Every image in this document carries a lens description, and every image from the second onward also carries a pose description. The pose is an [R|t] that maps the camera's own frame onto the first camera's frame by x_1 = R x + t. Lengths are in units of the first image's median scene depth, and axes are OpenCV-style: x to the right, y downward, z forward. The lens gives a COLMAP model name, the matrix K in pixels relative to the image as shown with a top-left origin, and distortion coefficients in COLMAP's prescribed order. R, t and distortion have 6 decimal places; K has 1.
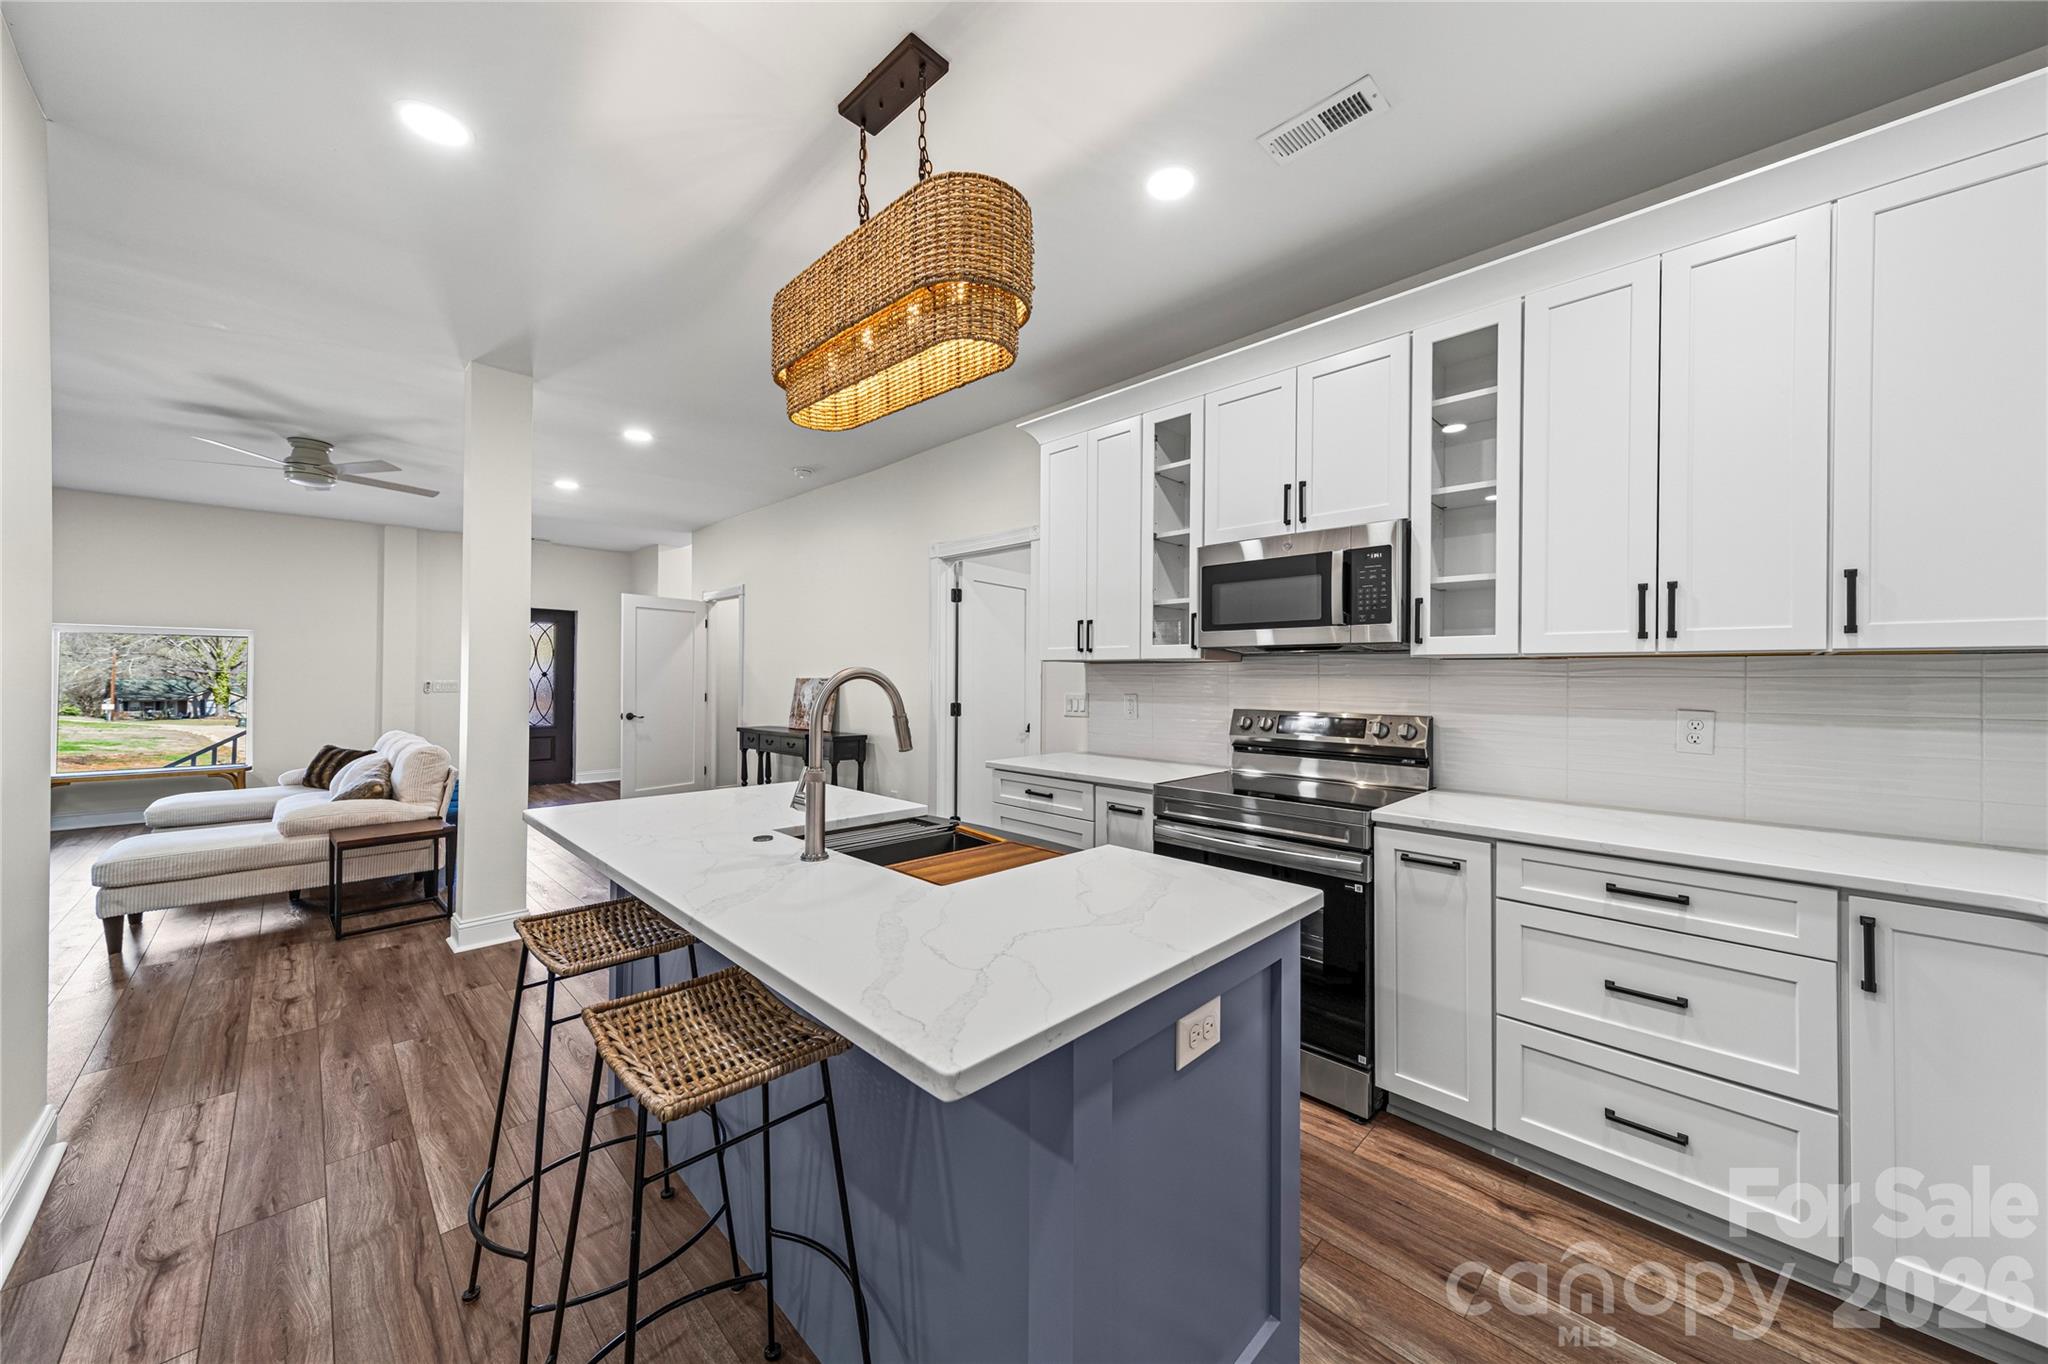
lens RADIAL K [[722.7, 0, 1037.1], [0, 722.7, 674.2], [0, 0, 1]] dist [0.003244, 0.000462]
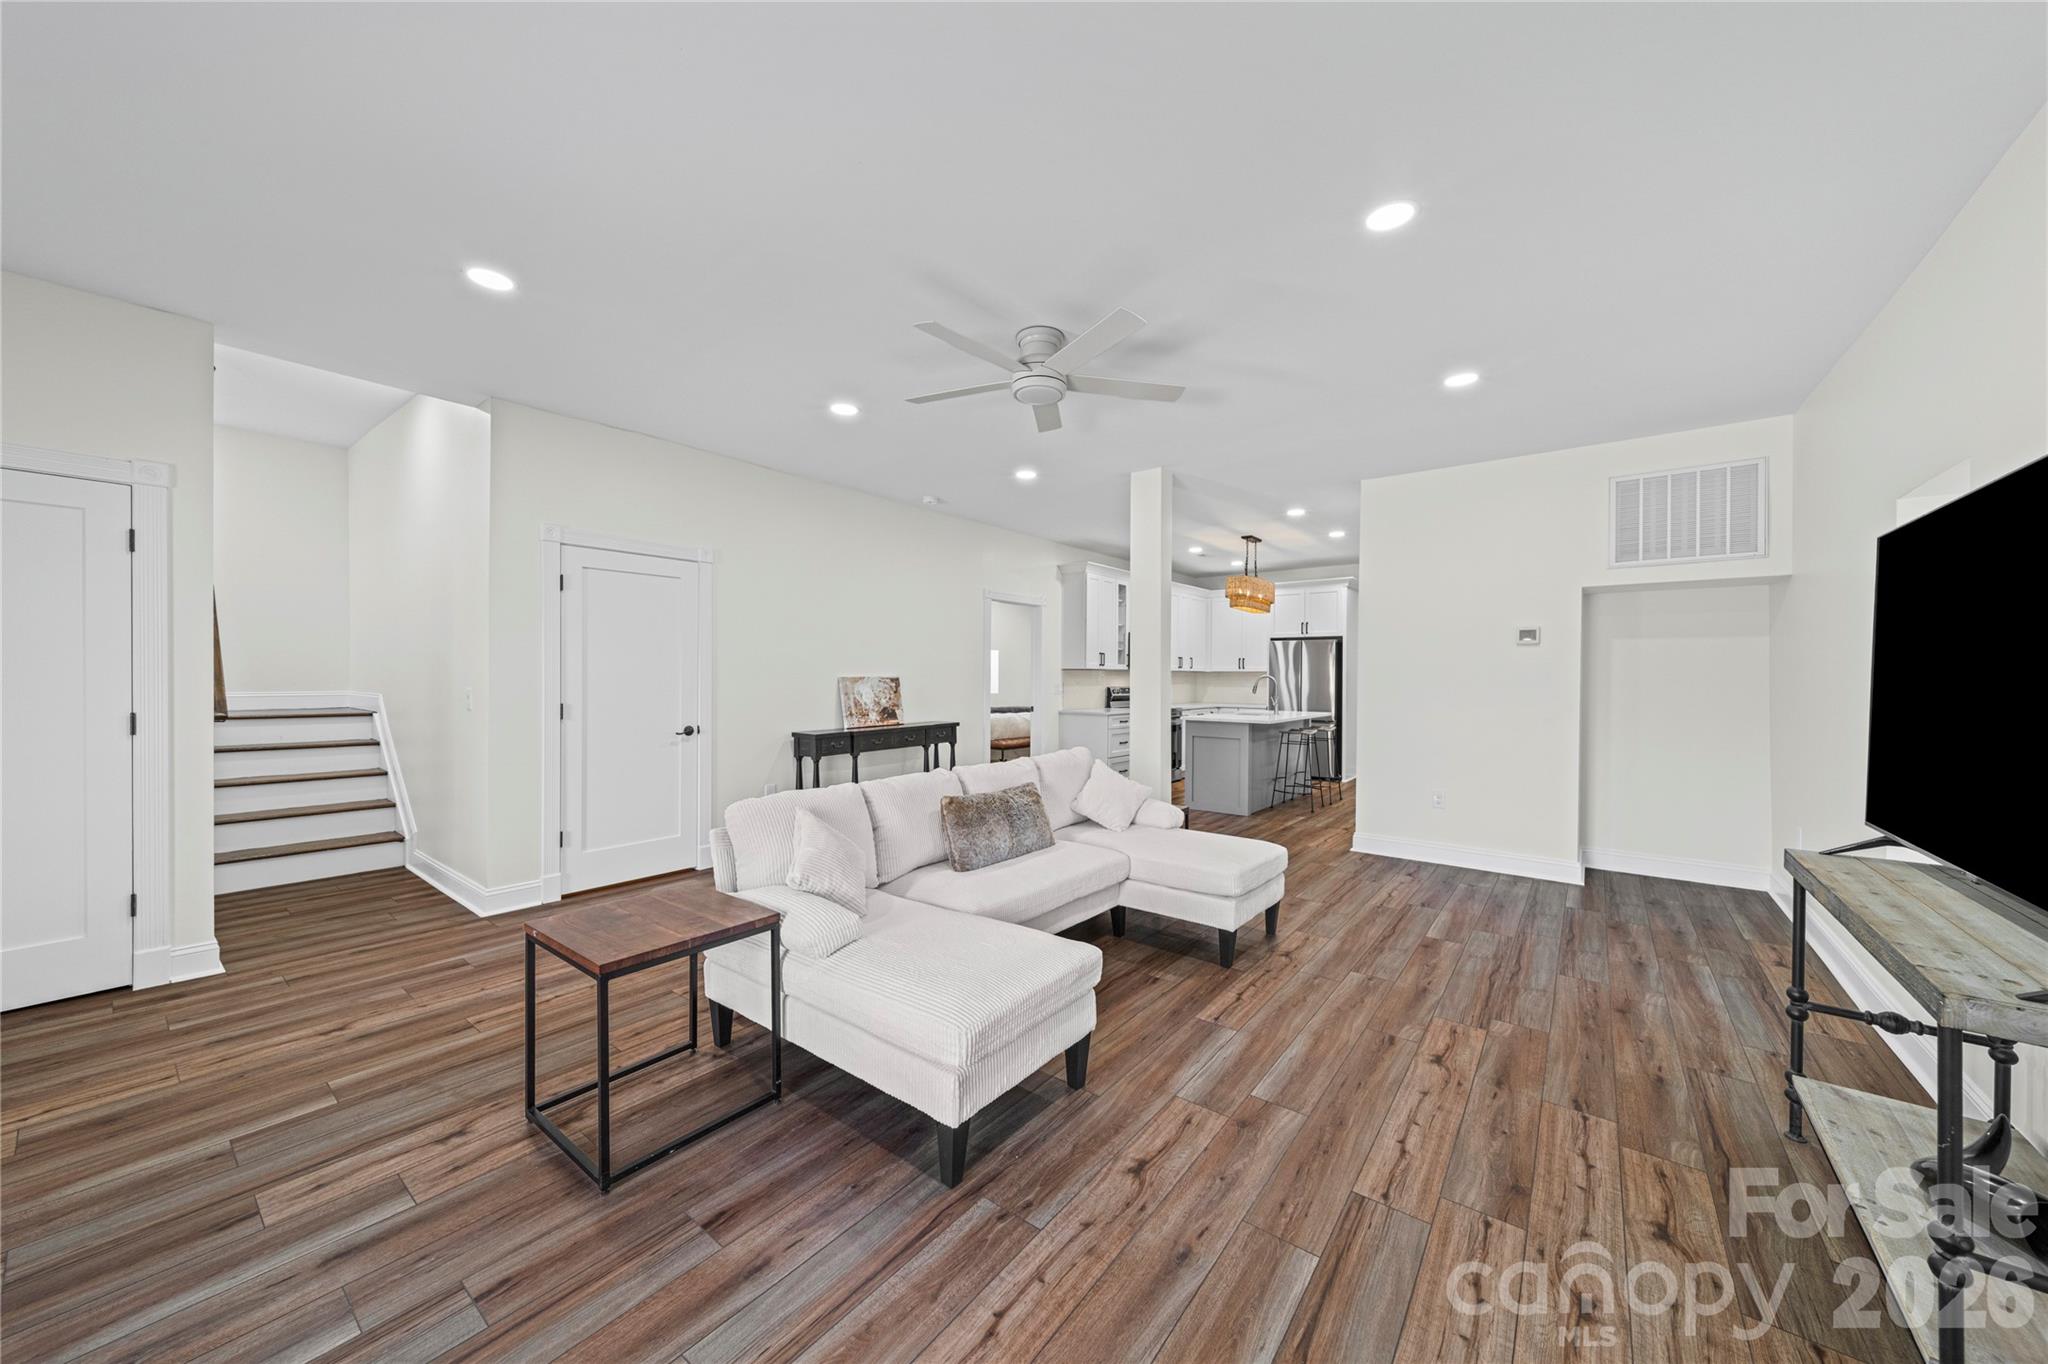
lens RADIAL K [[722.7, 0, 1032.3], [0, 722.7, 683.3], [0, 0, 1]] dist [0.003244, 0.000462]
pose [[-0.112113, -0.018081, 0.993531, -2.796314], [-0.012158, 0.999785, 0.016823, -0.011541], [-0.993621, -0.010193, -0.112309, 1.801352]]
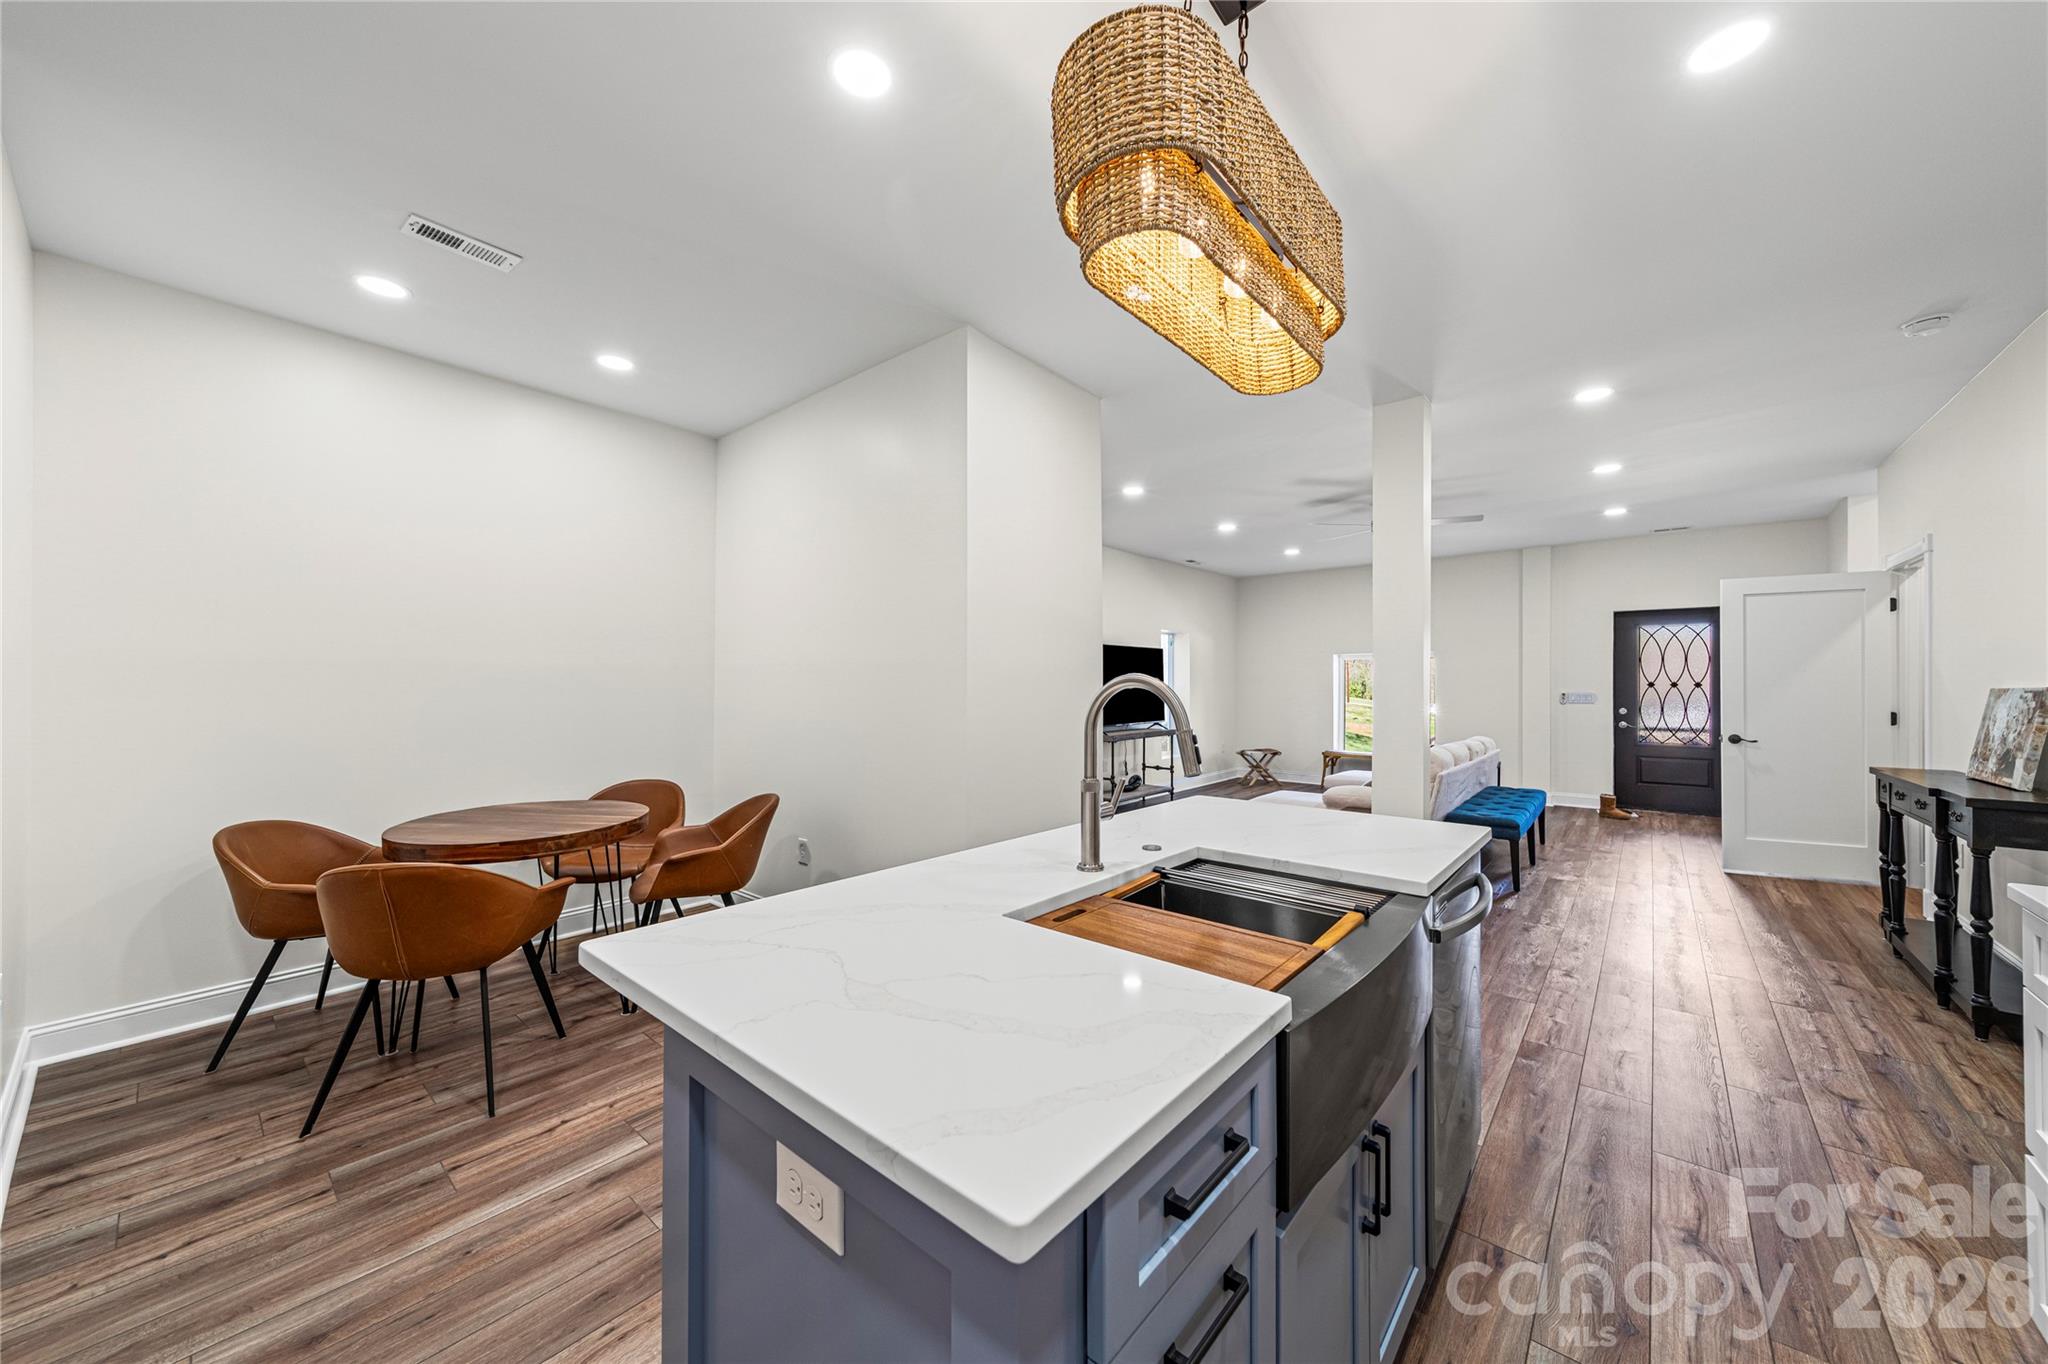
lens RADIAL K [[722.7, 0, 1021.4], [0, 722.7, 680.1], [0, 0, 1]] dist [0.003244, 0.000462]
pose [[0.051138, -0.015374, -0.998573, 0.384227], [0.008740, 0.999850, -0.014946, 0.002634], [0.998653, -0.007963, 0.051265, 0.497371]]
